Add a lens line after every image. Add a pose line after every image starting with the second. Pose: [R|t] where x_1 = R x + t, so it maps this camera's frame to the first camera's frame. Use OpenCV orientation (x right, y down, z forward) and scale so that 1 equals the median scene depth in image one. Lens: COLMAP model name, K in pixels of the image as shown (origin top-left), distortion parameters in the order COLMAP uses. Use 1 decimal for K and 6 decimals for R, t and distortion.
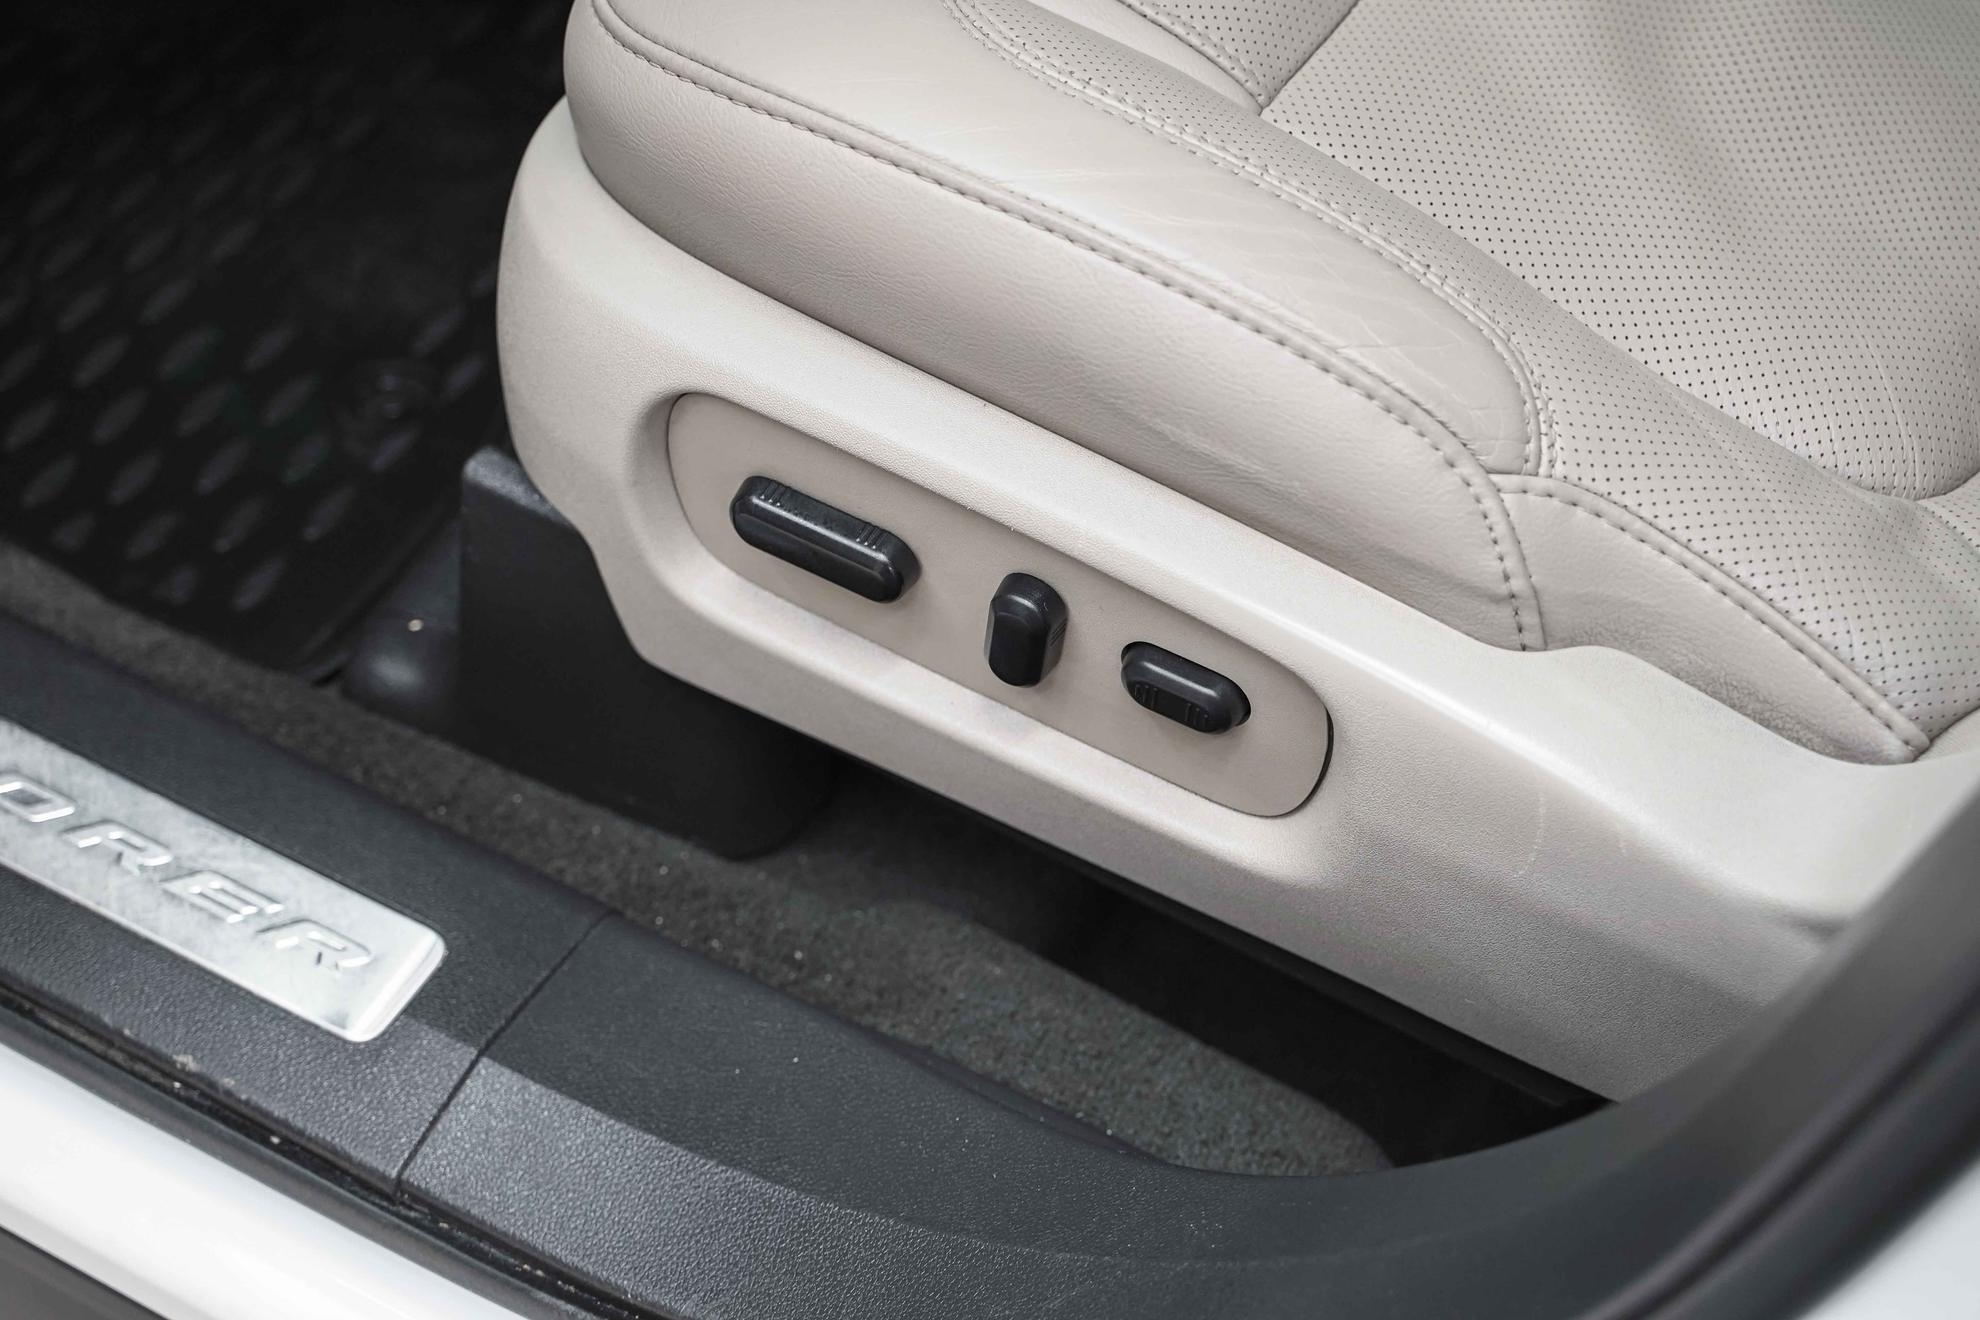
lens RADIAL K [[3138.5, 0, 982.1], [0, 3138.5, 660.4], [0, 0, 1]] dist [-0.038624, 0.000000]
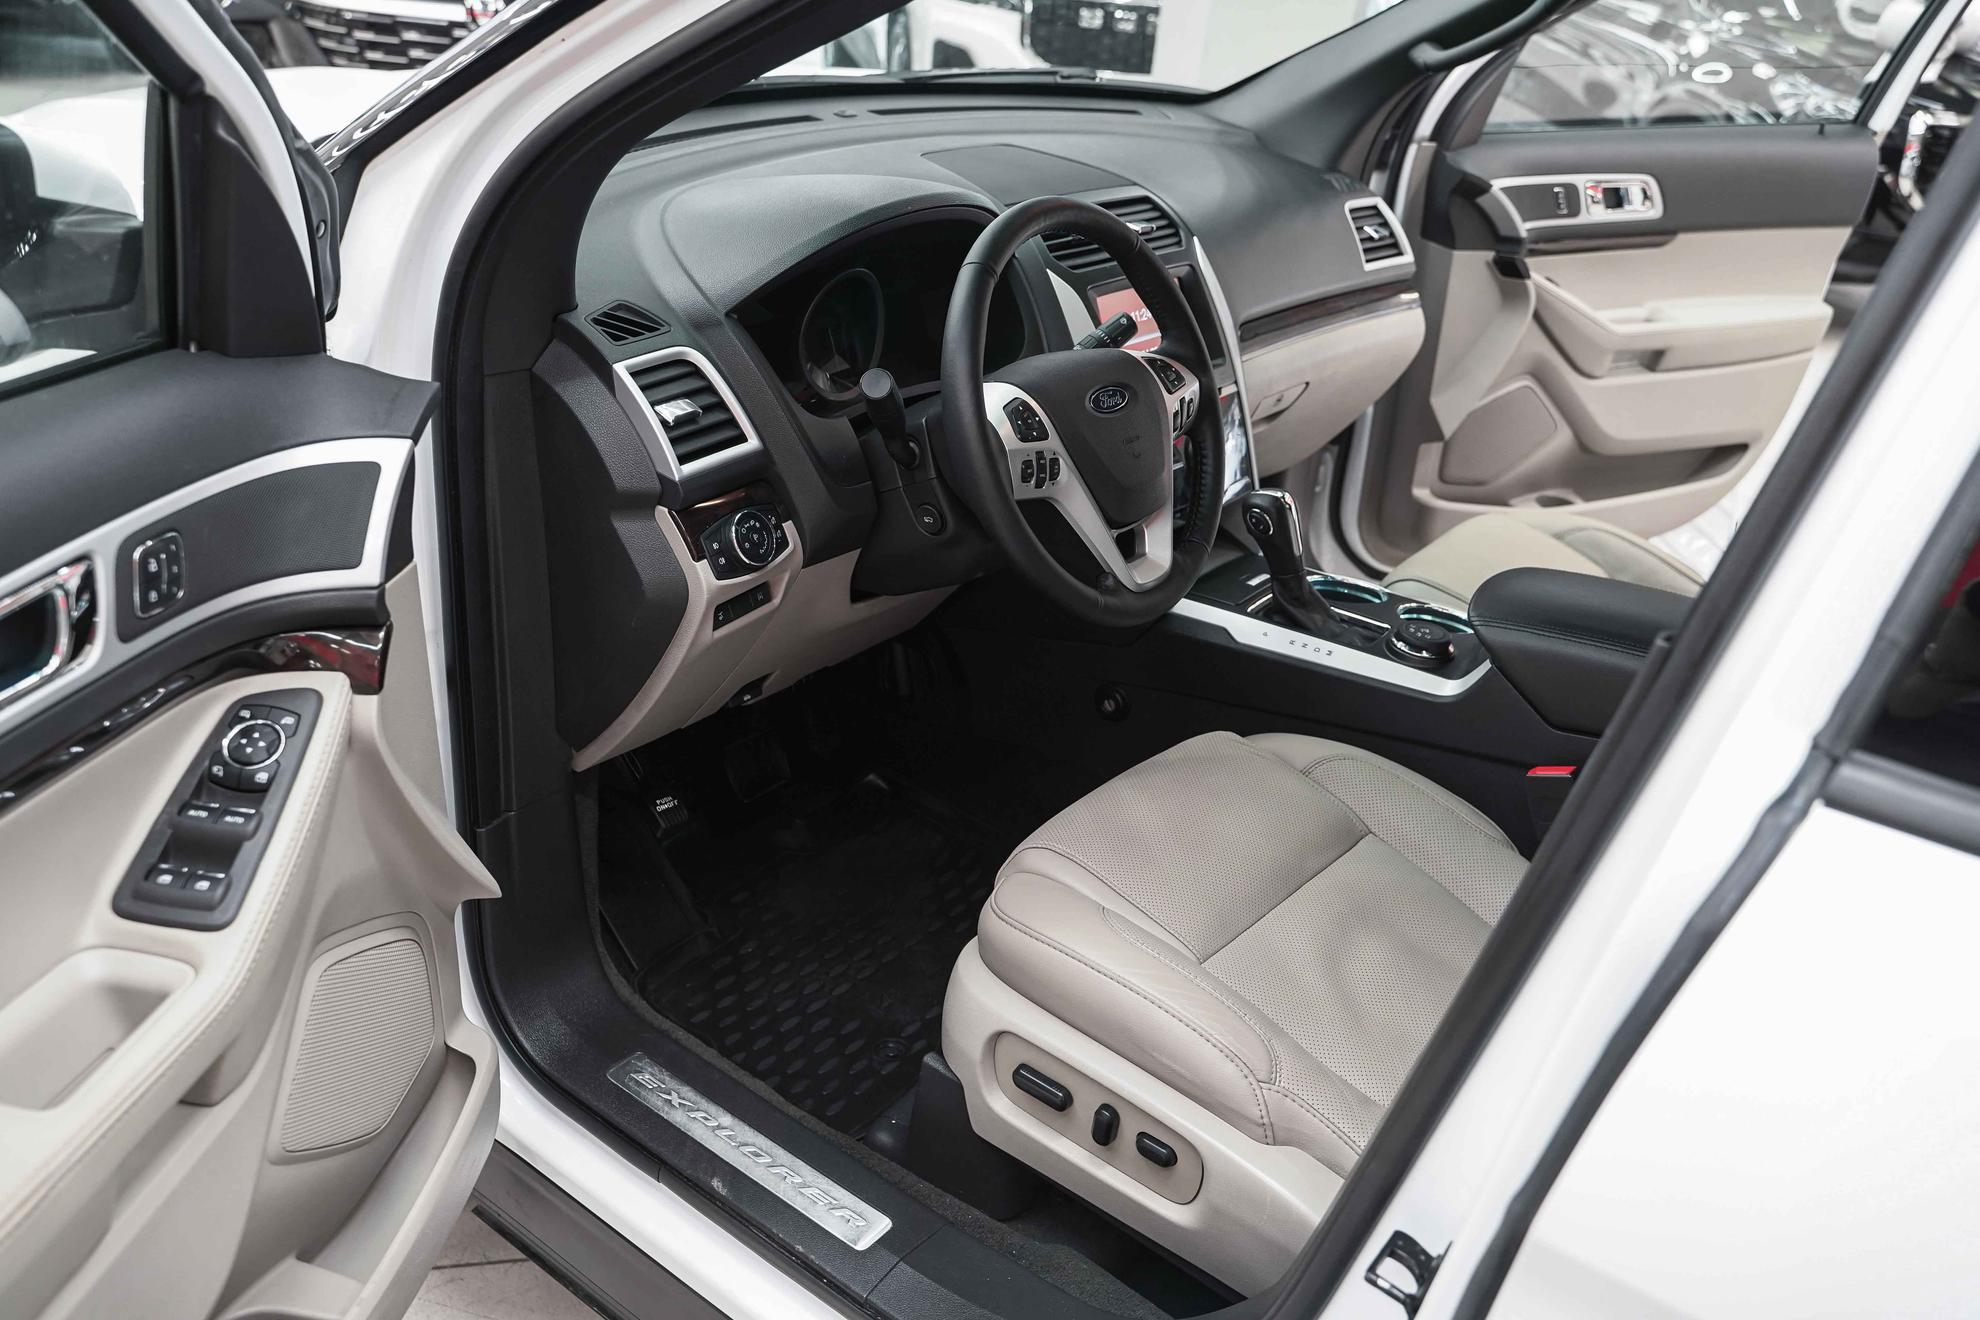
lens RADIAL K [[1606.8, 0, 992.7], [0, 1606.8, 660.4], [0, 0, 1]] dist [-0.015986, 0.023779]
pose [[0.988030, 0.097307, -0.119699, 0.044998], [-0.136839, 0.911072, -0.388874, 0.185777], [0.071214, 0.400599, 0.913482, -0.550806]]
